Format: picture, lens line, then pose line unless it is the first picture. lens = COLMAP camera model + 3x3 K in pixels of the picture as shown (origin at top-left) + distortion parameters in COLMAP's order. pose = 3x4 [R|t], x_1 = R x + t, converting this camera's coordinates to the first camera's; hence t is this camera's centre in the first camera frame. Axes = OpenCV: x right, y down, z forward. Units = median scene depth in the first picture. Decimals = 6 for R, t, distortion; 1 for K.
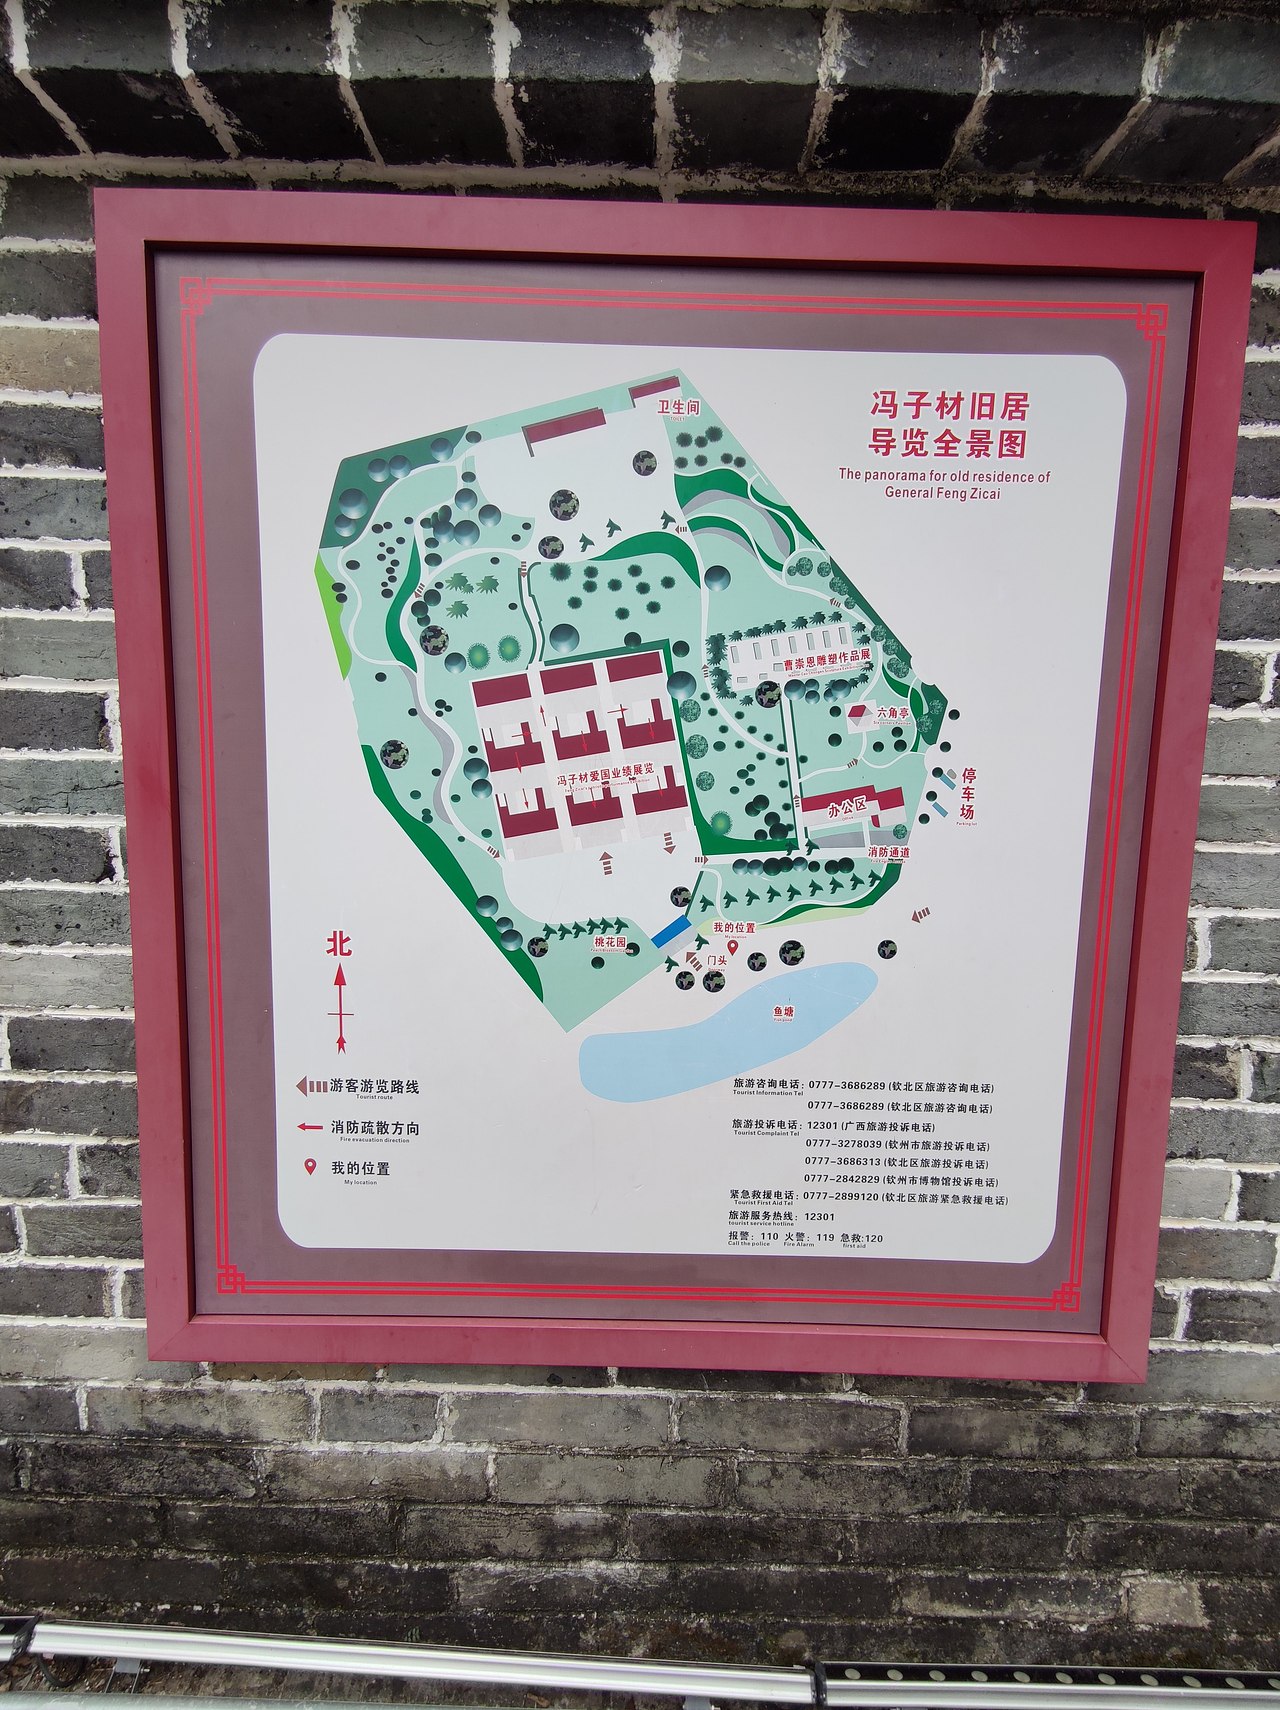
lens RADIAL K [[785.8, 0, 648.0], [0, 785.8, 870.0], [0, 0, 1]] dist [0.011889, -0.004119]
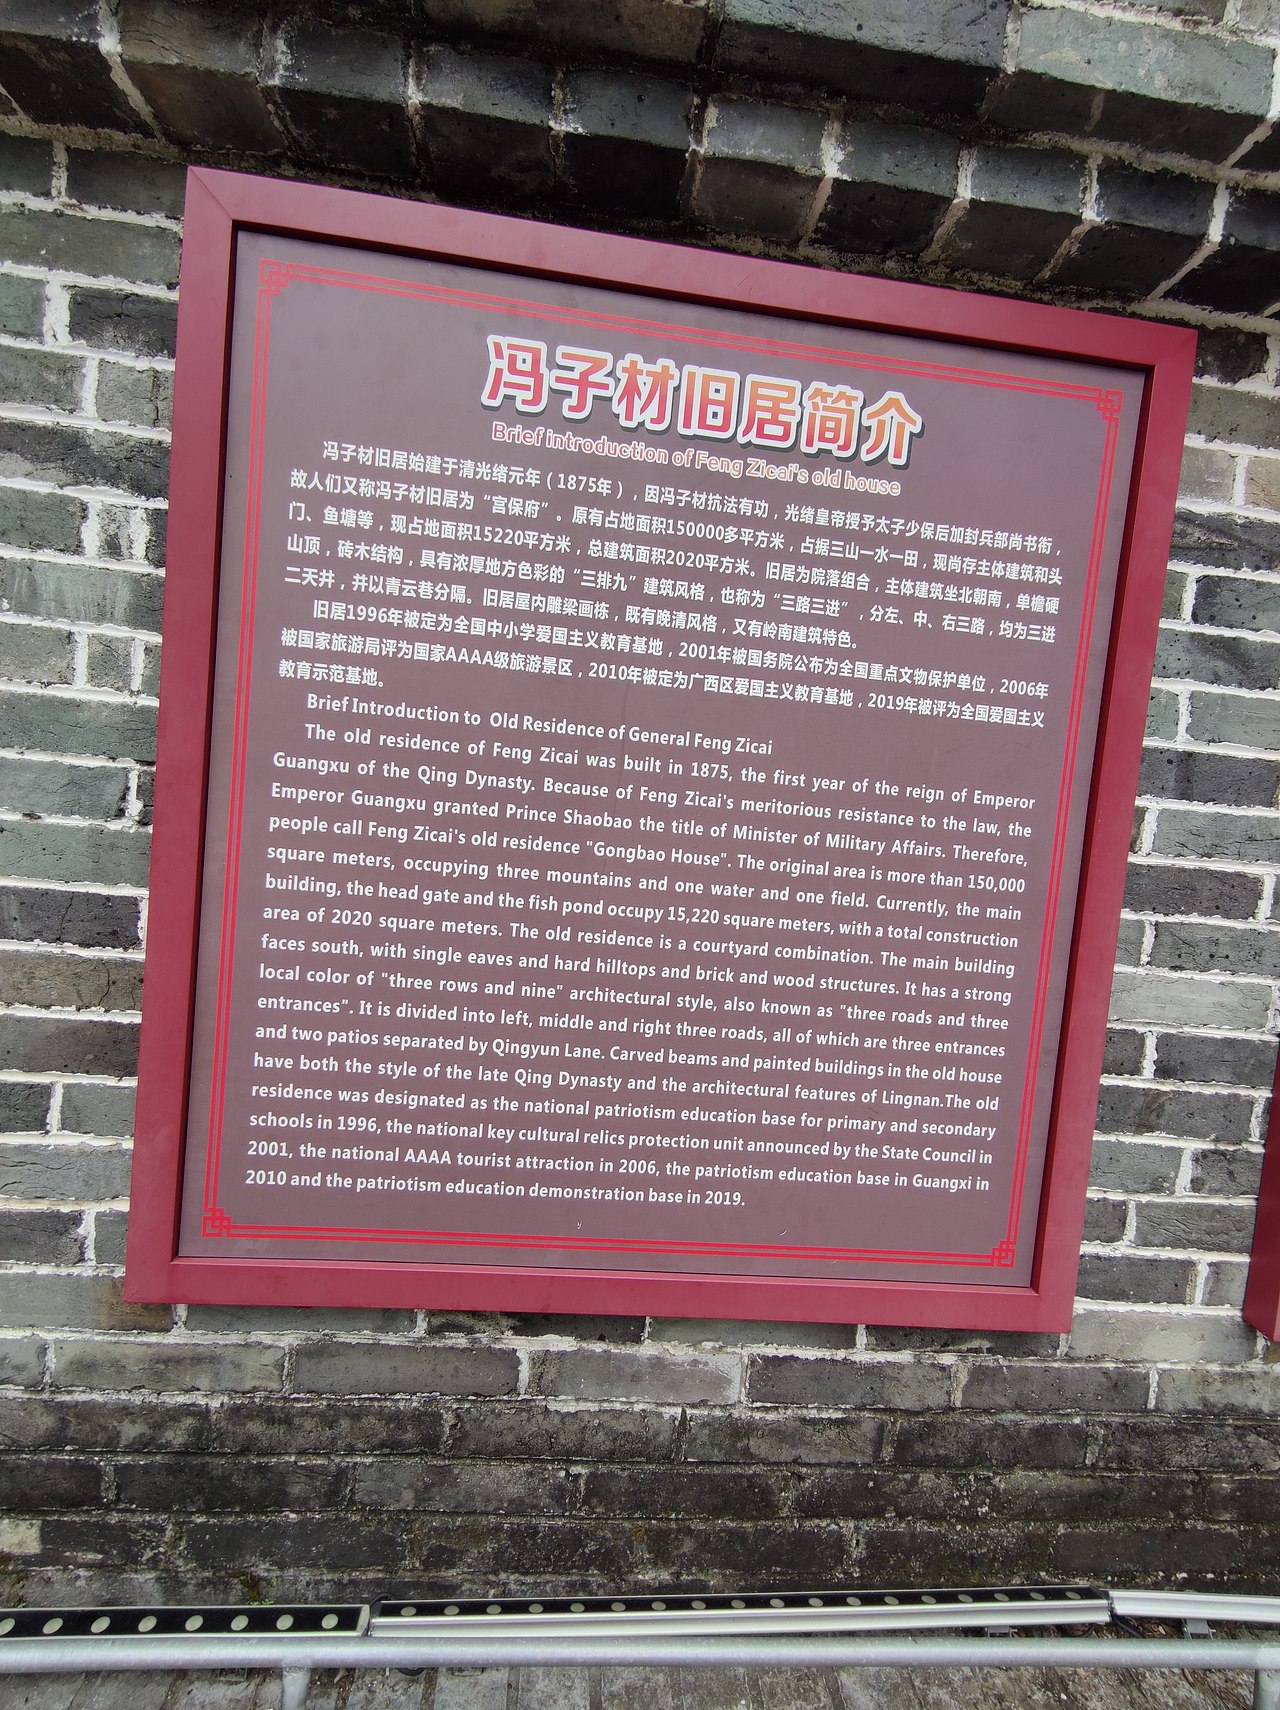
lens RADIAL K [[785.8, 0, 636.9], [0, 785.8, 842.7], [0, 0, 1]] dist [0.011889, -0.004119]
pose [[0.991113, 0.071737, 0.112024, -1.643350], [-0.066274, 0.996458, -0.051762, 0.021053], [-0.115341, 0.043878, 0.992356, -0.056392]]
